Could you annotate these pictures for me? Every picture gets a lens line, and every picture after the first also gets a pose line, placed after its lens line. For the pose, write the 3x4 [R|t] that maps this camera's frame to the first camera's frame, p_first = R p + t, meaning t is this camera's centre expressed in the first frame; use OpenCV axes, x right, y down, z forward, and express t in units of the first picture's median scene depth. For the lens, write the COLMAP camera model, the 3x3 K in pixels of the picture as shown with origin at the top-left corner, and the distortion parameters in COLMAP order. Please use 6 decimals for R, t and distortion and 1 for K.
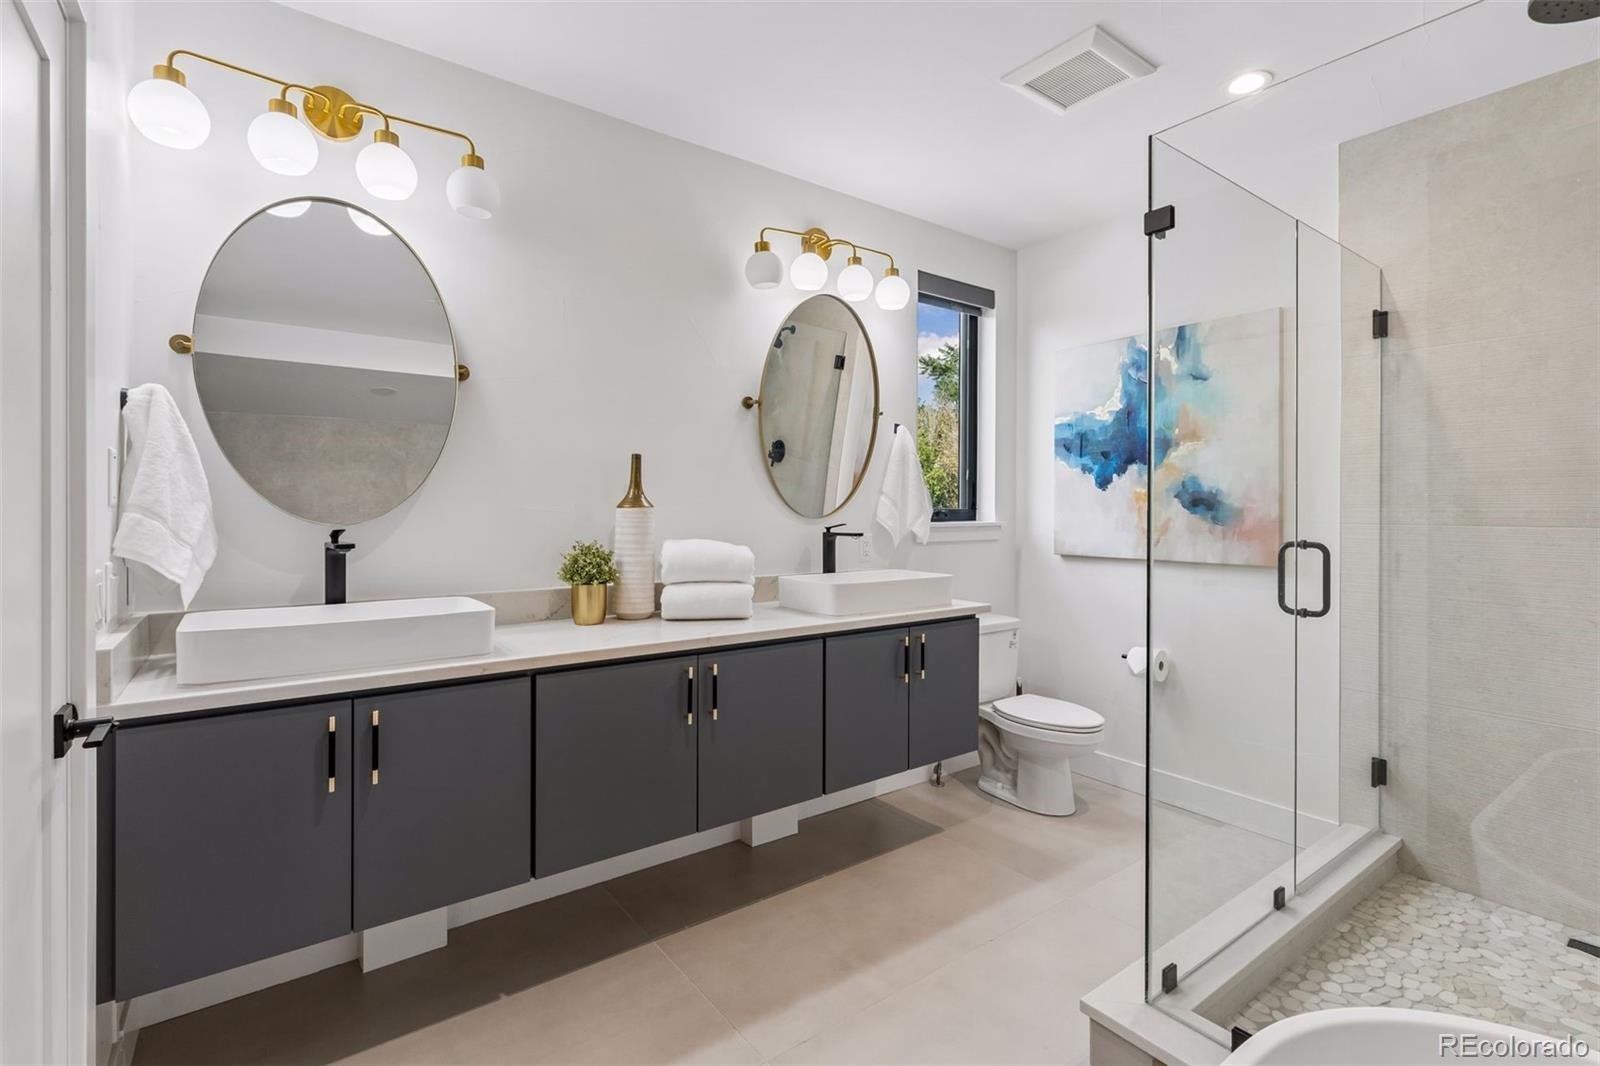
lens RADIAL K [[742.0, 0, 803.4], [0, 742.0, 509.3], [0, 0, 1]] dist [0.000529, 0.000154]
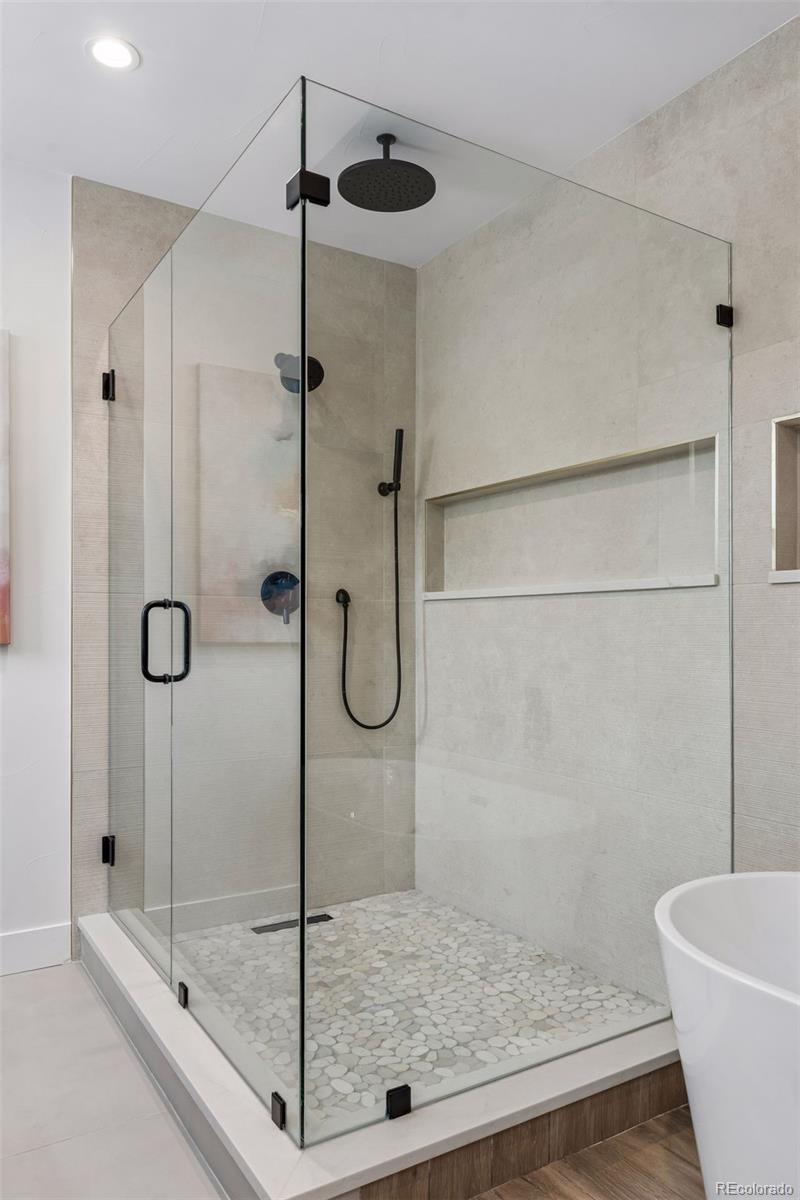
lens RADIAL K [[839.5, 0, 401.5], [0, 839.5, 621.3], [0, 0, 1]] dist [-0.004249, -0.001629]
pose [[0.086245, 0.003540, 0.996268, -0.278130], [0.000222, 0.999994, -0.003573, 0.060793], [-0.996274, 0.000529, 0.086244, 0.525322]]
